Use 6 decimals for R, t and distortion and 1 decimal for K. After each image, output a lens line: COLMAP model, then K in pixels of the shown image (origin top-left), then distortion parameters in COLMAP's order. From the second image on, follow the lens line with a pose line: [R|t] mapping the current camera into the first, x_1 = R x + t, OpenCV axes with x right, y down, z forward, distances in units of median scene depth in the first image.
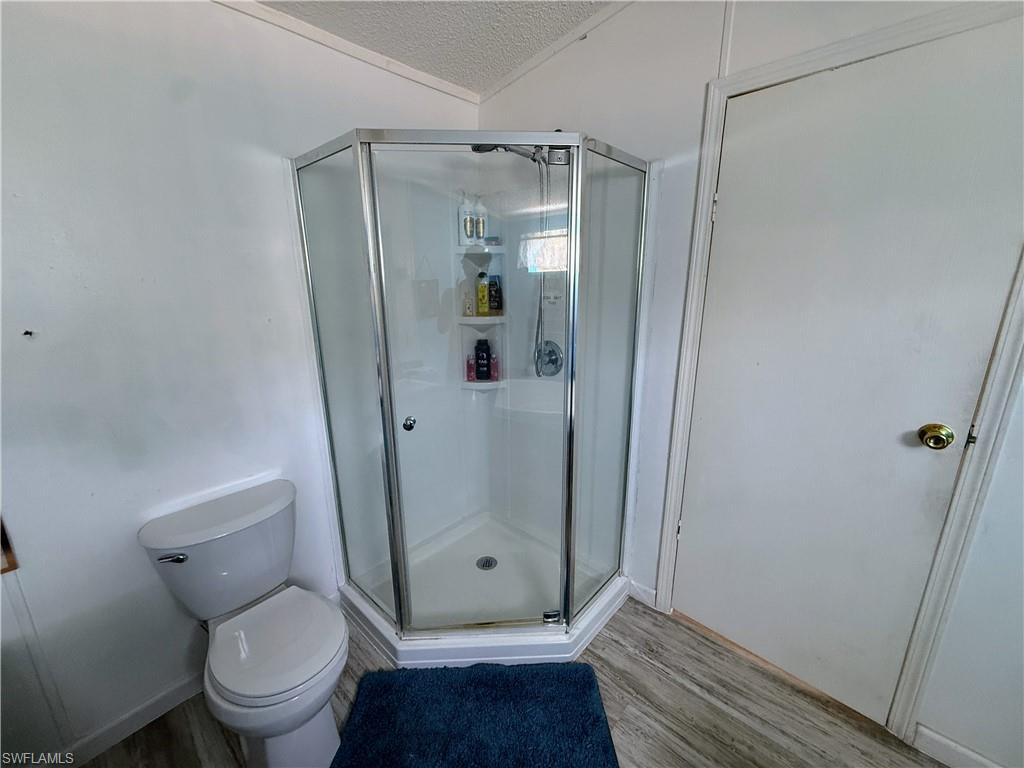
lens RADIAL K [[407.4, 0, 507.3], [0, 407.4, 383.1], [0, 0, 1]] dist [-0.001037, 0.000353]
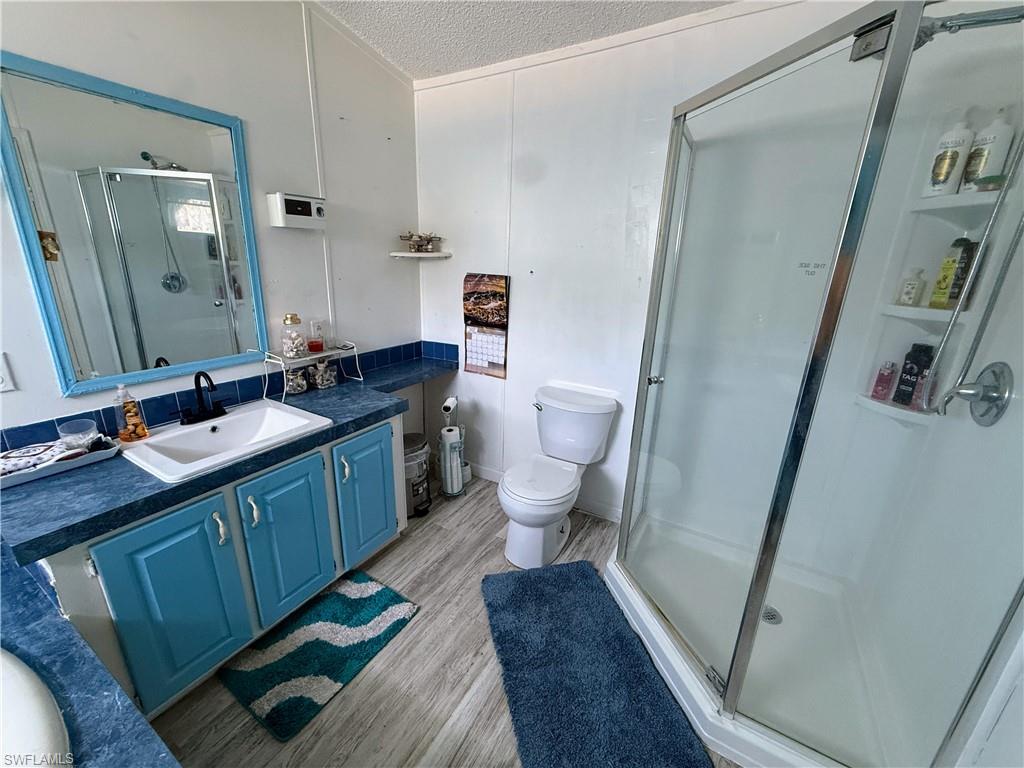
lens RADIAL K [[407.4, 0, 512.0], [0, 407.4, 383.9], [0, 0, 1]] dist [-0.001037, 0.000353]
pose [[0.194550, 0.289029, -0.937343, 0.452188], [-0.259784, 0.936661, 0.234899, -0.031417], [0.945866, 0.197807, 0.257313, 0.236191]]
